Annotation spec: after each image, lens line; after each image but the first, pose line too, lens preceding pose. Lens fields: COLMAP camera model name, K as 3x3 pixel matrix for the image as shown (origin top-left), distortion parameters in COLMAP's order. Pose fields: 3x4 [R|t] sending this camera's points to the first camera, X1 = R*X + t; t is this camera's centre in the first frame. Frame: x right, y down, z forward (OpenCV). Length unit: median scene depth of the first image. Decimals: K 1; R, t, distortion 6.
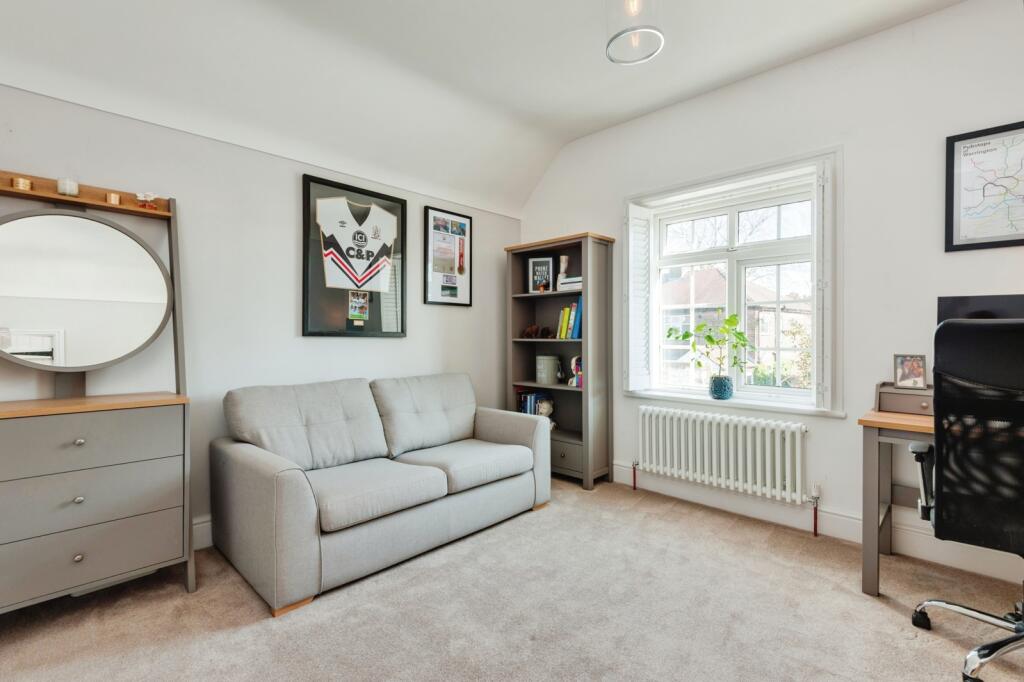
lens RADIAL K [[455.0, 0, 512.0], [0, 455.0, 341.0], [0, 0, 1]] dist [-0.000489, -0.000304]
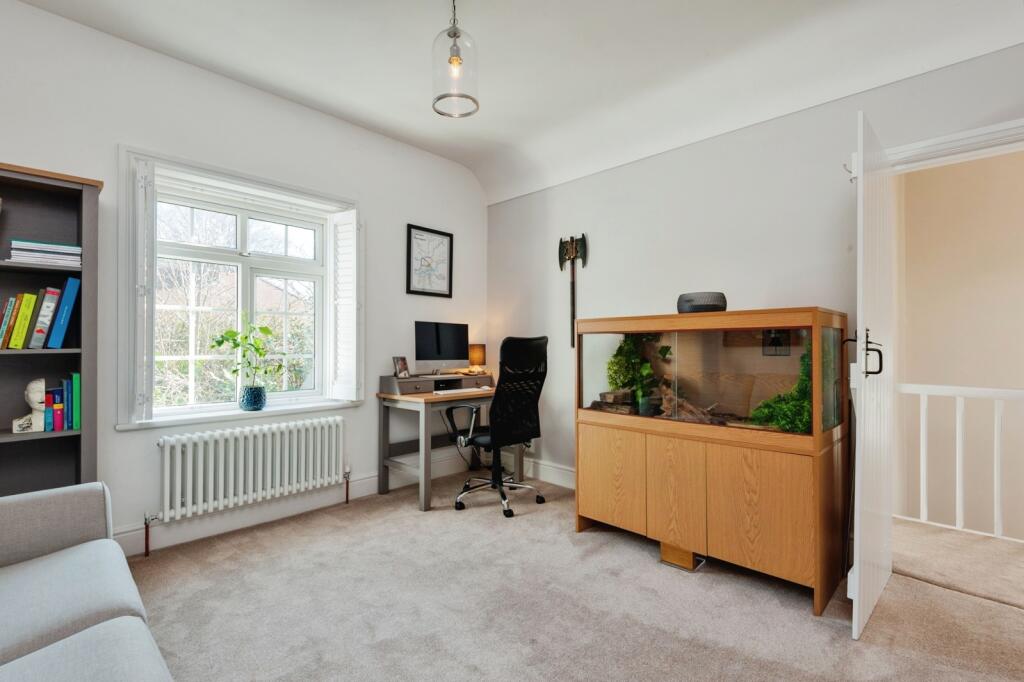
lens RADIAL K [[455.0, 0, 512.0], [0, 455.0, 341.0], [0, 0, 1]] dist [-0.000489, -0.000304]
pose [[0.003521, 0.007935, 0.999962, -0.503760], [0.007232, 0.999942, -0.007960, -0.006178], [-0.999968, 0.007260, 0.003463, 0.455650]]
